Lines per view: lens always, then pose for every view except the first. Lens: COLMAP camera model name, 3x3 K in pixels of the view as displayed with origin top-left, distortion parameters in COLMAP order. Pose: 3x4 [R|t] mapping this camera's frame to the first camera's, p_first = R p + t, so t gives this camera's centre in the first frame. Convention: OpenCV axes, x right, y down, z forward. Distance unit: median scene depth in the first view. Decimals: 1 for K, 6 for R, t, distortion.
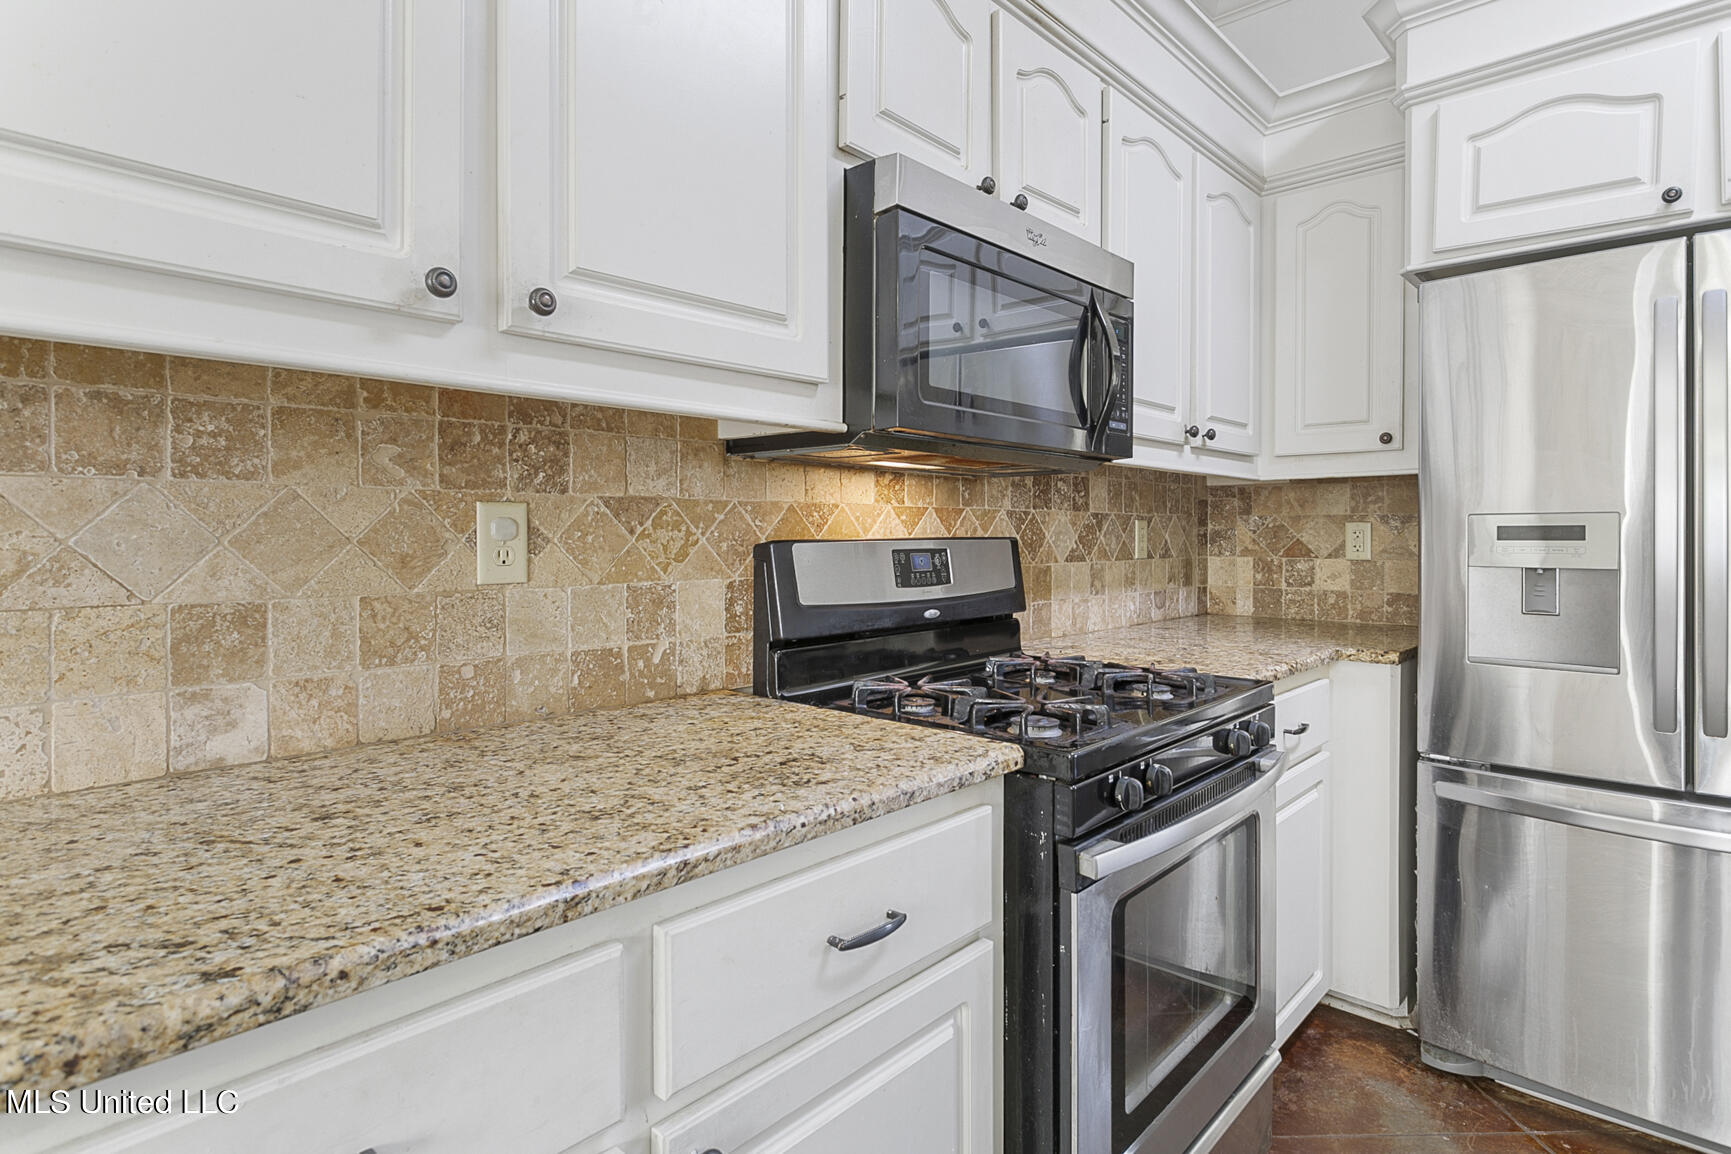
lens RADIAL K [[908.0, 0, 862.0], [0, 908.0, 538.1], [0, 0, 1]] dist [-0.001179, 0.000808]
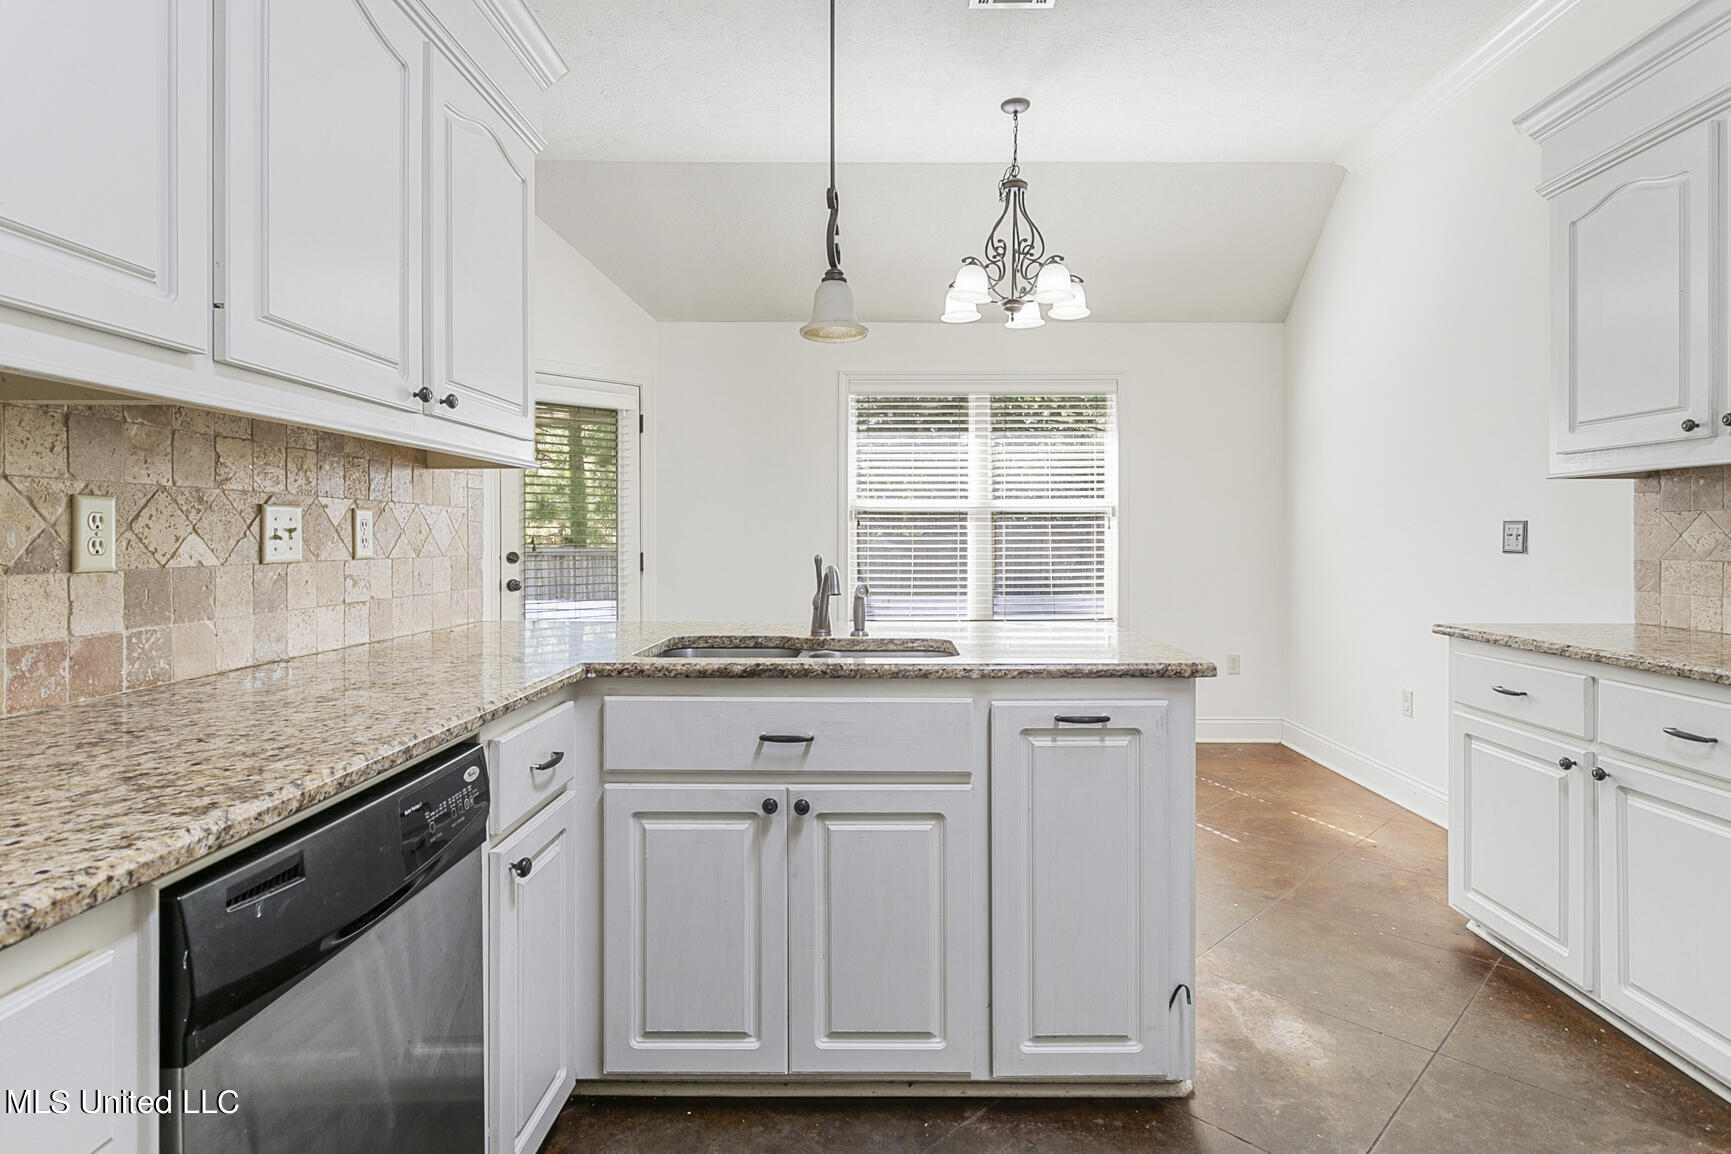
lens RADIAL K [[923.2, 0, 874.6], [0, 923.2, 537.0], [0, 0, 1]] dist [-0.003914, 0.002295]
pose [[-0.731646, -0.002364, -0.681680, 1.585661], [-0.006072, 0.999977, 0.003050, 0.009508], [0.681658, 0.006370, -0.731644, 0.760382]]
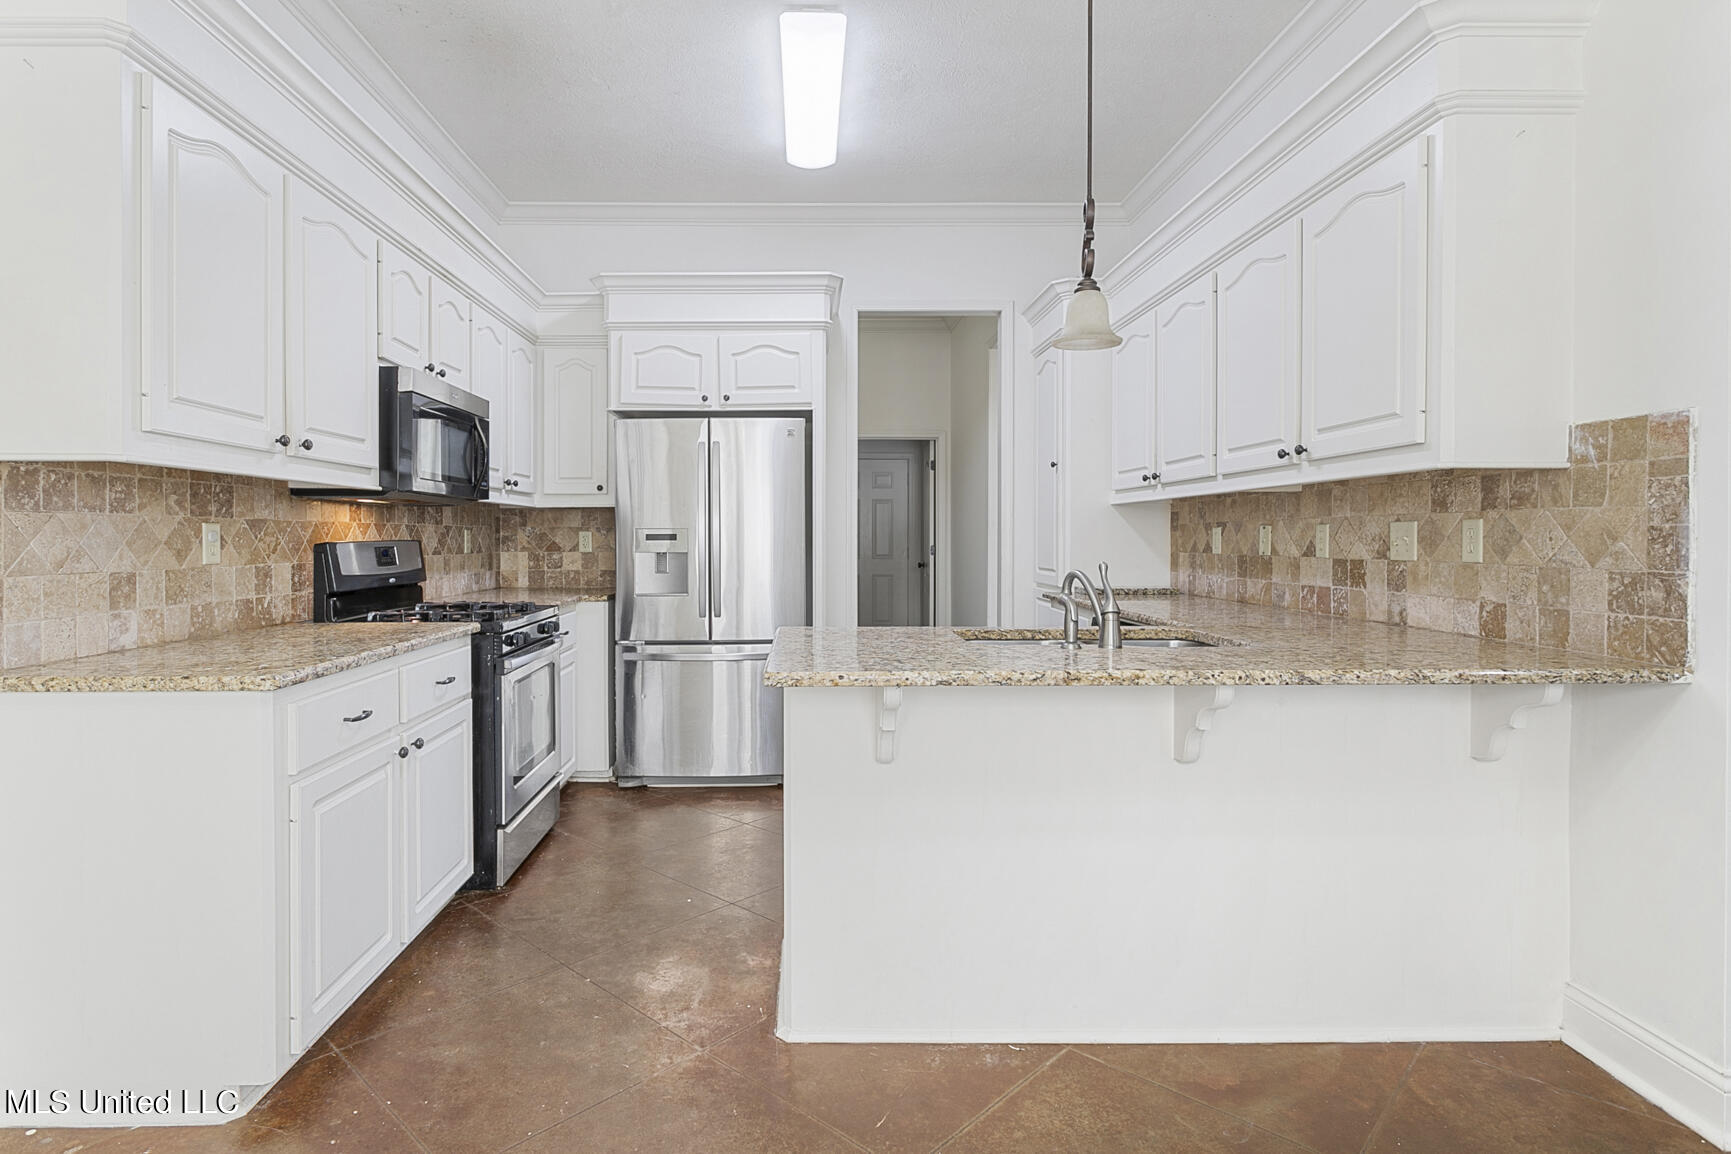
lens RADIAL K [[919.1, 0, 810.6], [0, 919.1, 546.7], [0, 0, 1]] dist [-0.003922, 0.001602]
pose [[0.722733, -0.009224, 0.691066, -0.684367], [0.005829, 0.999957, 0.007251, 0.004476], [-0.691103, -0.001212, 0.722756, -1.096733]]
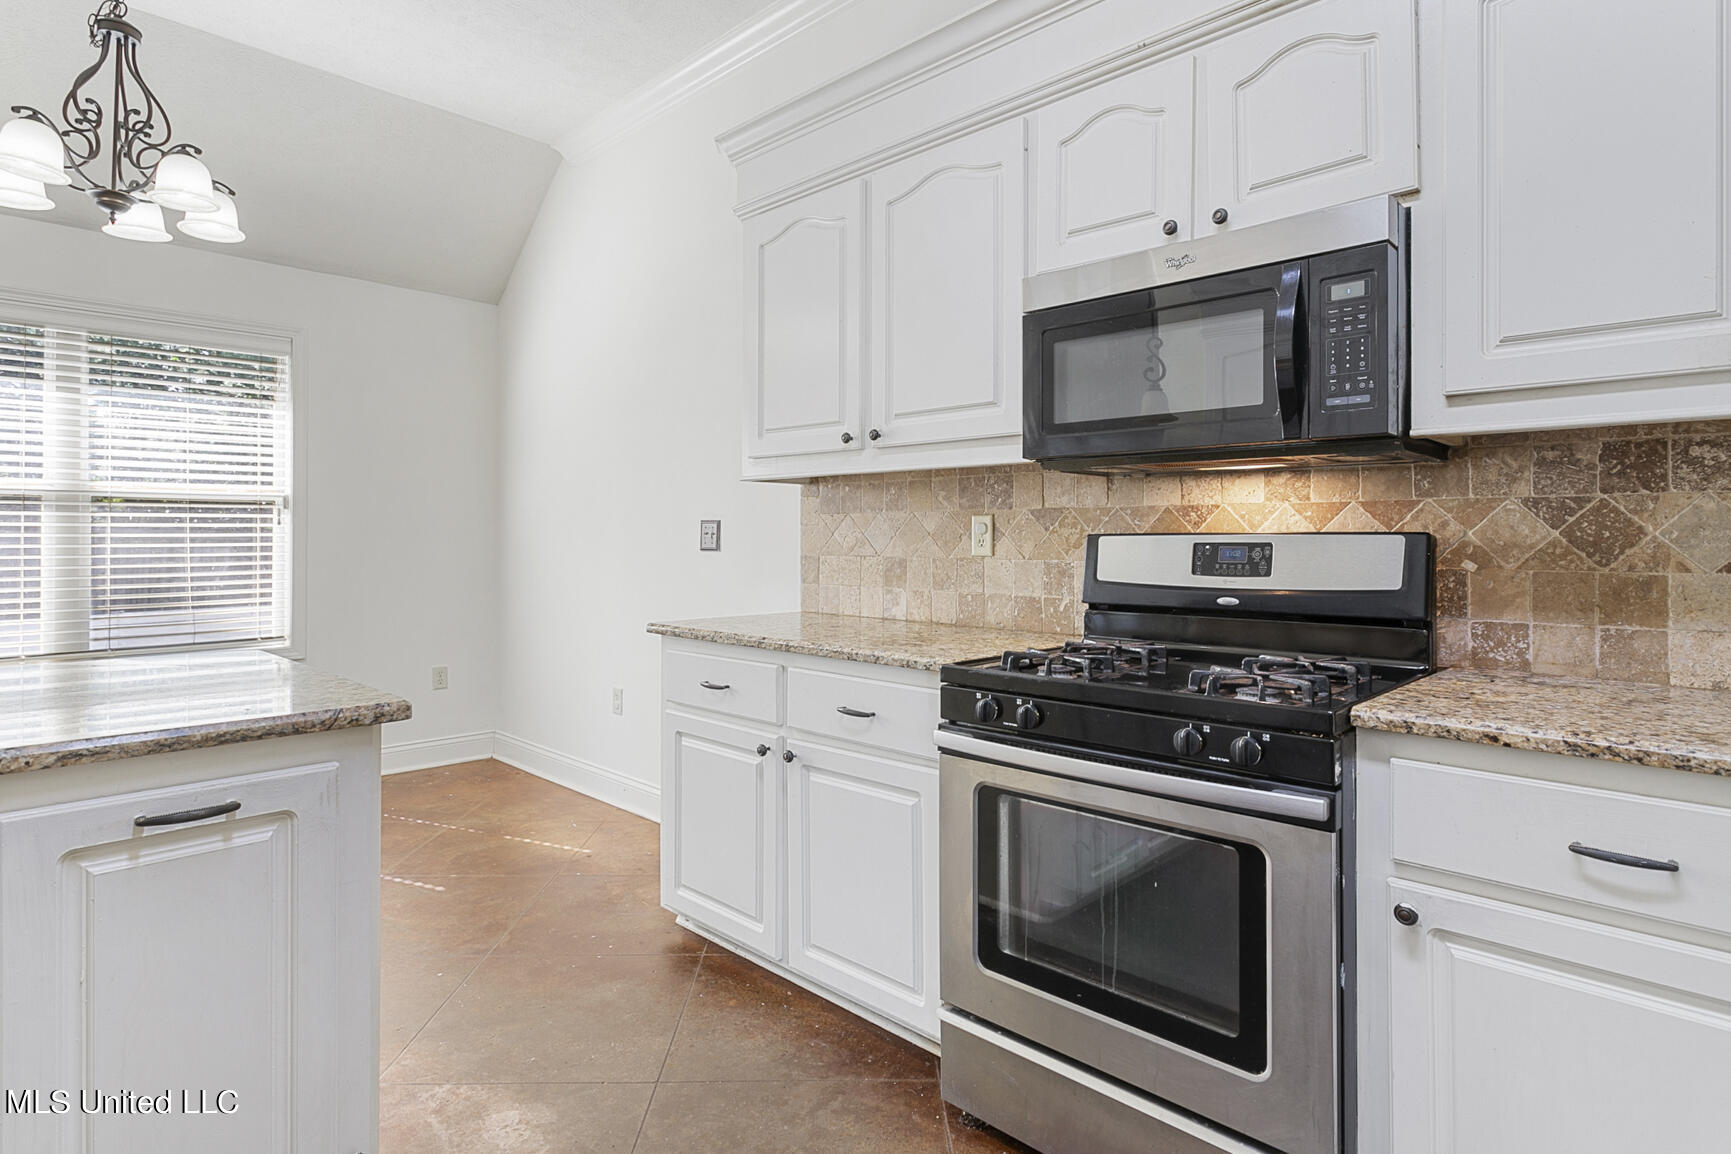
lens RADIAL K [[923.2, 0, 874.6], [0, 923.2, 537.0], [0, 0, 1]] dist [-0.003914, 0.002295]
pose [[-0.012607, -0.003333, -0.999915, 1.336270], [-0.009324, 0.999951, -0.003215, 0.014139], [0.999877, 0.009283, -0.012637, 0.649117]]
